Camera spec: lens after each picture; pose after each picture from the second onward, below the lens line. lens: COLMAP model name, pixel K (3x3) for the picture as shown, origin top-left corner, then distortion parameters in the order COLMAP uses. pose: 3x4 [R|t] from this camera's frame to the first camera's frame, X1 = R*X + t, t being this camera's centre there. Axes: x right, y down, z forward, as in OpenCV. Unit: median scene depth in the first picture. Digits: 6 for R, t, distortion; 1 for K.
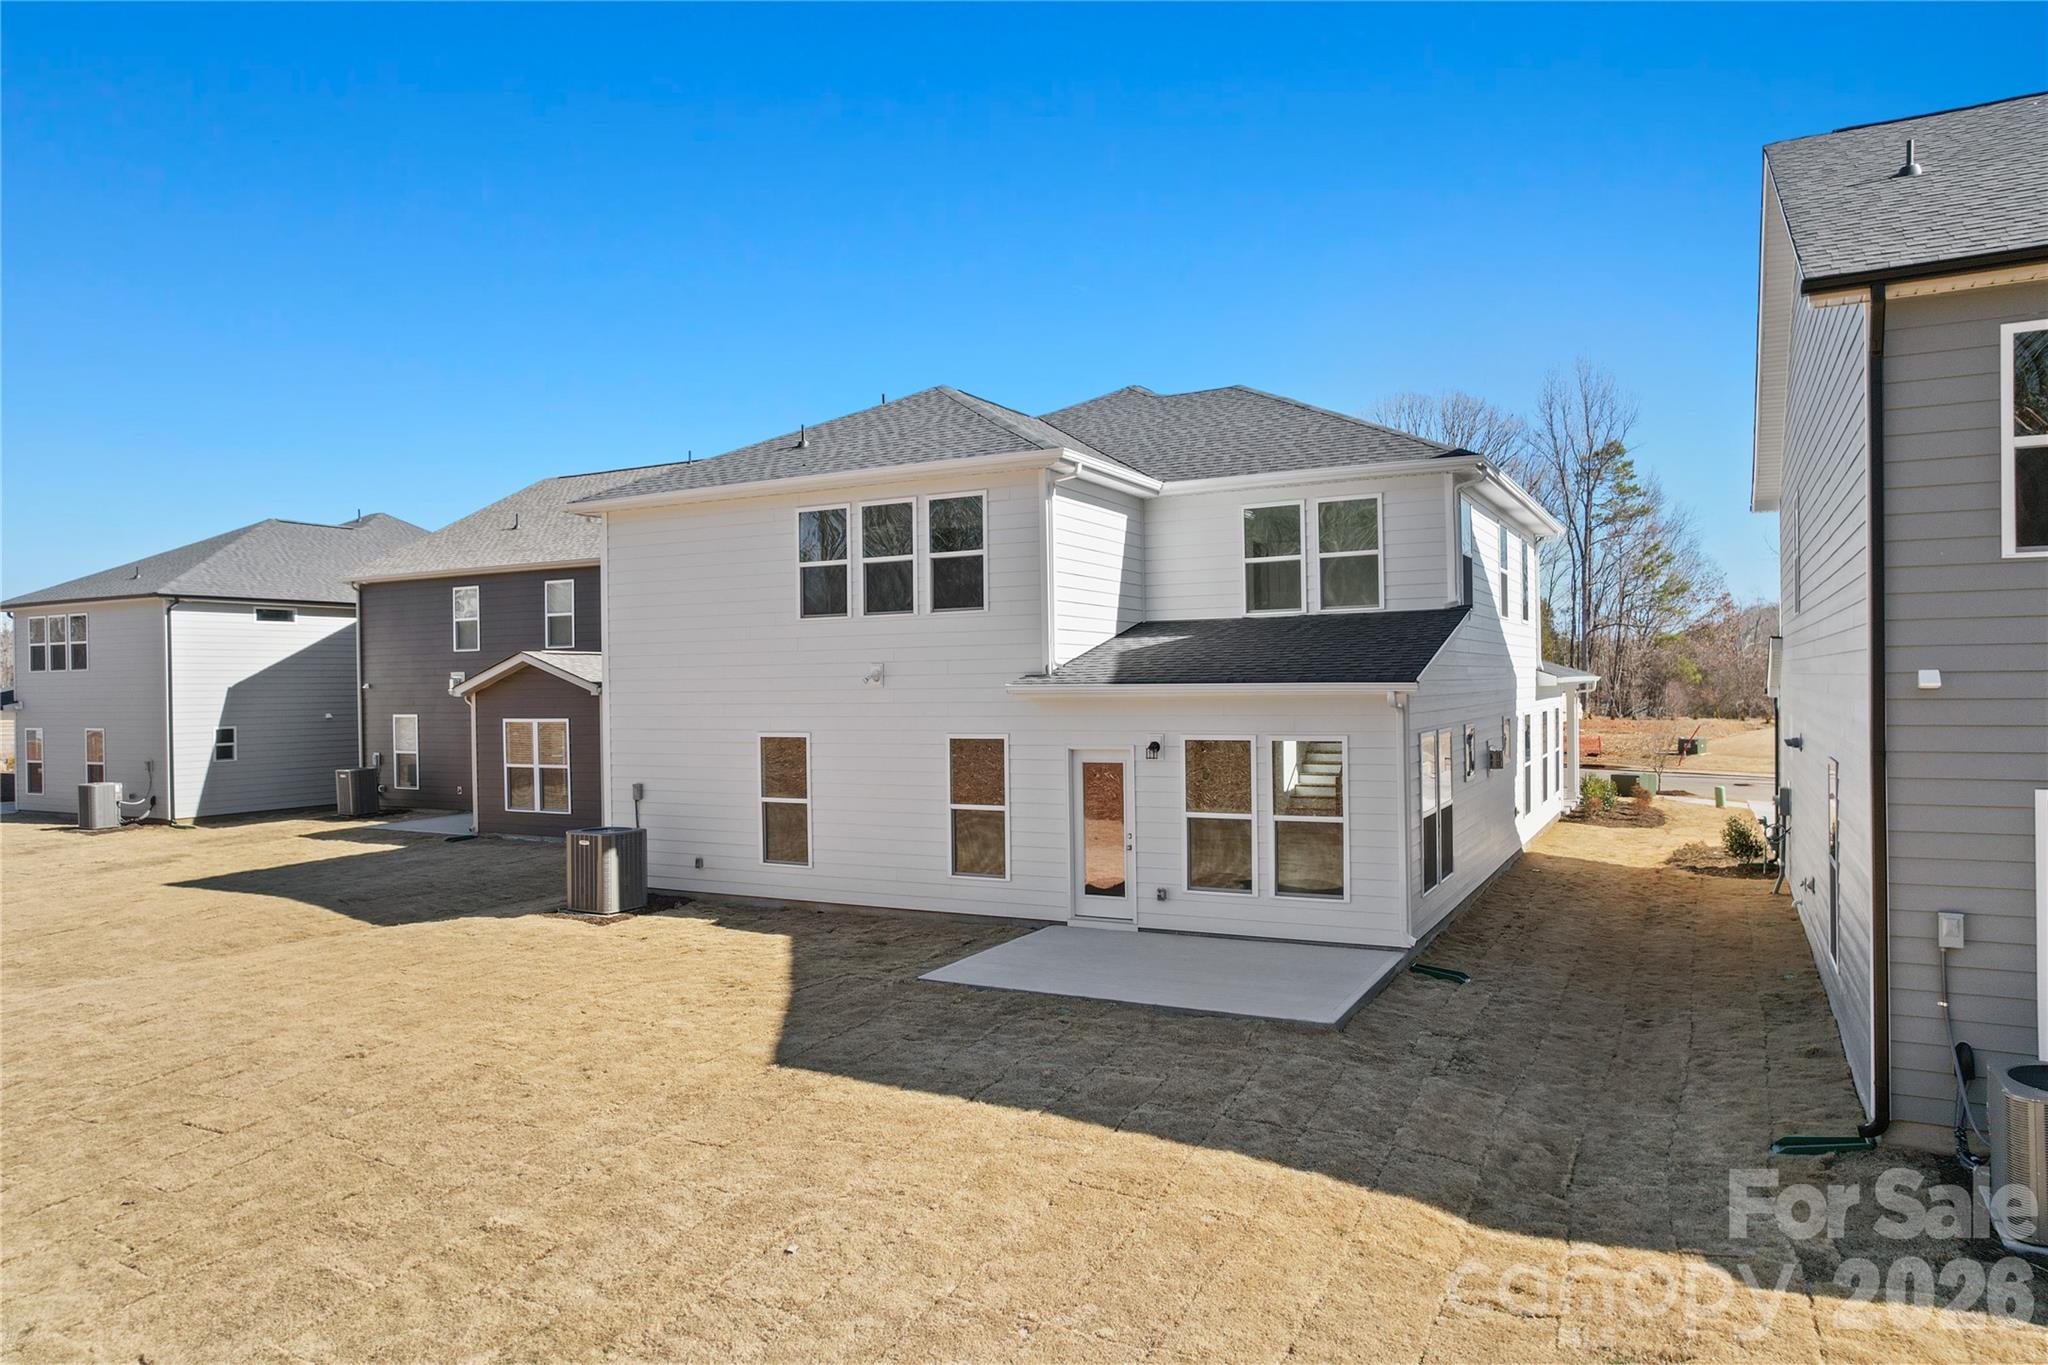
lens RADIAL K [[1350.8, 0, 1024.0], [0, 1350.8, 682.5], [0, 0, 1]] dist [-0.089209, 0.085824]
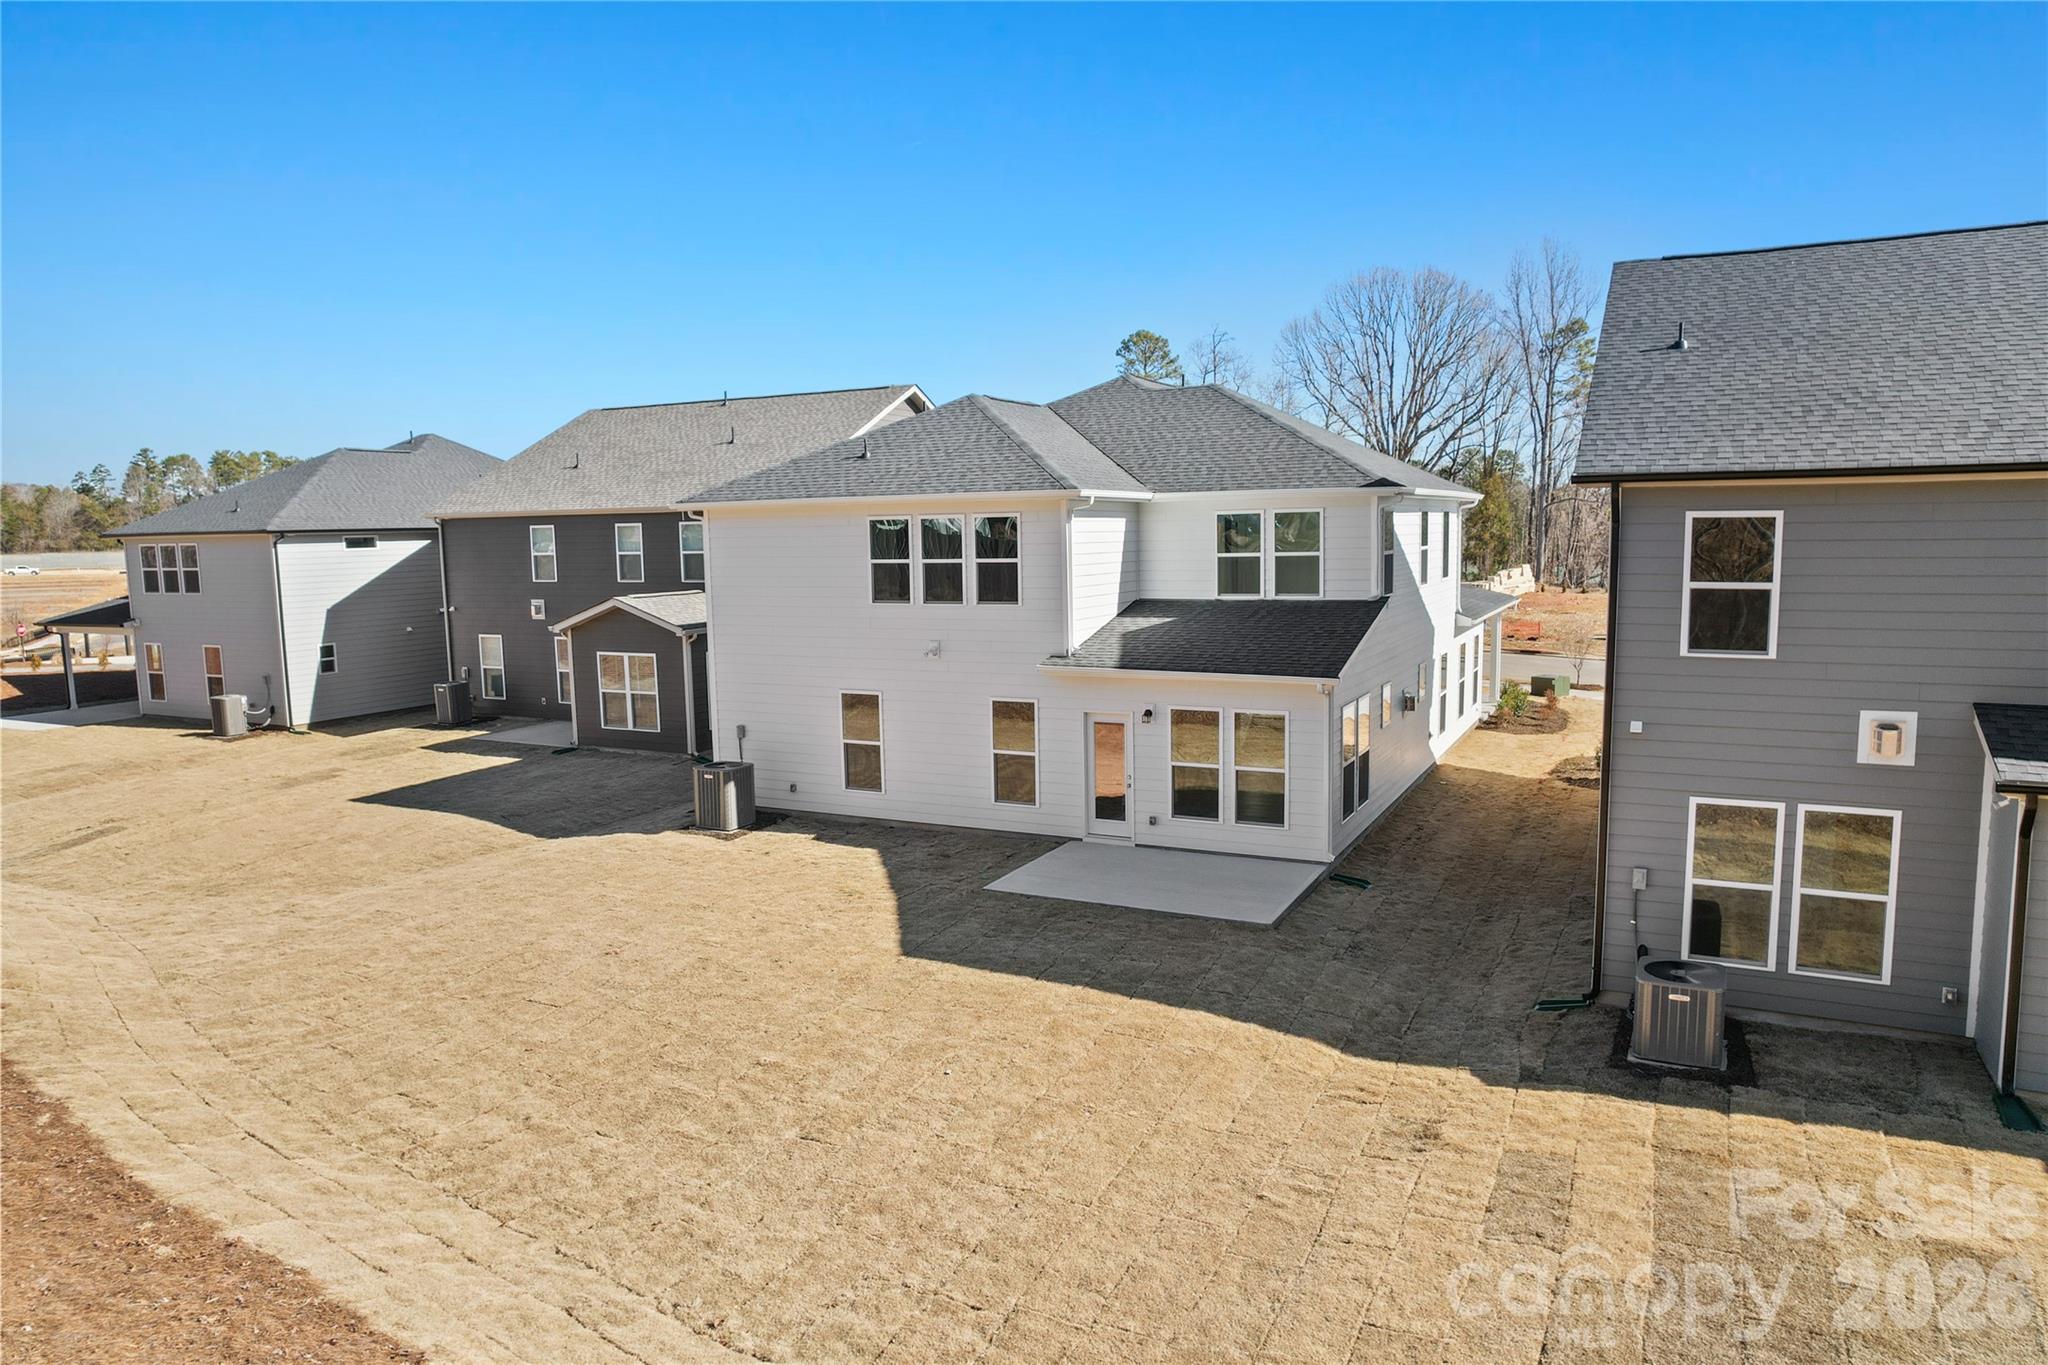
lens RADIAL K [[1348.8, 0, 1021.5], [0, 1348.8, 690.4], [0, 0, 1]] dist [-0.053408, -0.000176]
pose [[0.999834, -0.006276, 0.017125, -0.048422], [0.004143, 0.992540, 0.121849, -0.127464], [-0.017762, -0.121758, 0.992401, -0.307714]]
